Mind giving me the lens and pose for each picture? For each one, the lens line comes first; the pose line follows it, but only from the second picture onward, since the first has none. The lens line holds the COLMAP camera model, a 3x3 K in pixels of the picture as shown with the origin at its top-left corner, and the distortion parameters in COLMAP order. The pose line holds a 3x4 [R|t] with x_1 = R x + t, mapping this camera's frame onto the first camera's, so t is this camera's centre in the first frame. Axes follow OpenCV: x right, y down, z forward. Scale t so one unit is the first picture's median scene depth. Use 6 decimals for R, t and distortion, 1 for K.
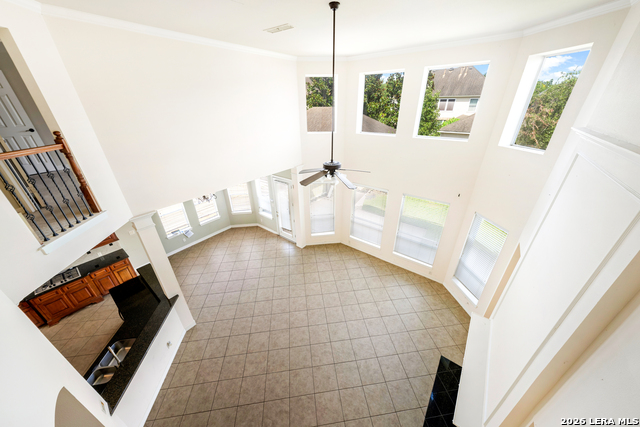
lens RADIAL K [[220.3, 0, 319.1], [0, 220.3, 217.3], [0, 0, 1]] dist [0.000472, 0.000258]
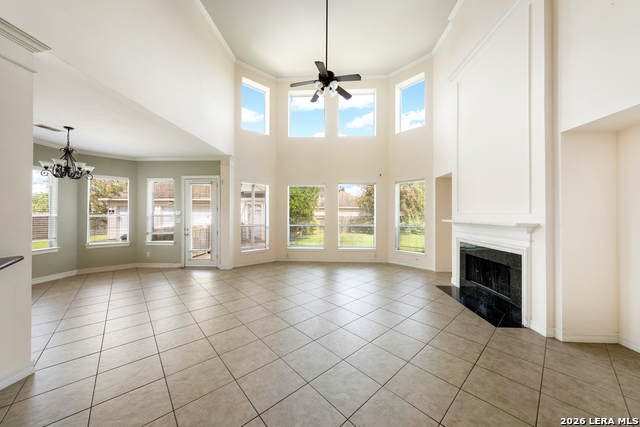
lens RADIAL K [[220.3, 0, 323.8], [0, 220.3, 212.3], [0, 0, 1]] dist [0.000472, 0.000258]
pose [[0.821010, 0.017392, 0.570650, -0.249230], [0.252125, 0.885743, -0.389735, 0.349563], [-0.512227, 0.463851, 0.722818, 0.237174]]
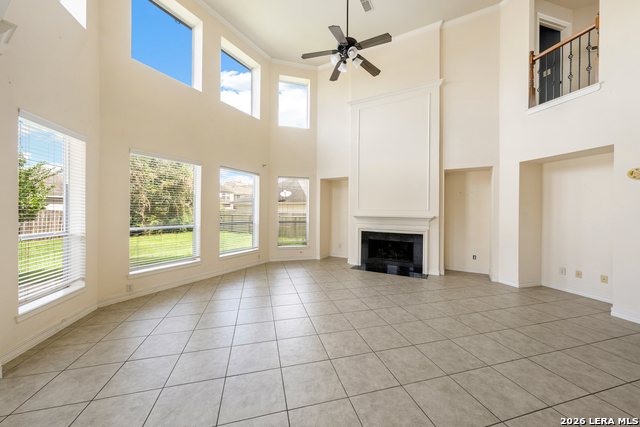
lens RADIAL K [[220.3, 0, 319.7], [0, 220.3, 209.6], [0, 0, 1]] dist [0.000472, 0.000258]
pose [[-0.124551, 0.013023, 0.992128, -0.366705], [0.445951, 0.893963, 0.044250, 0.125850], [-0.886349, 0.447952, -0.117152, 0.676264]]
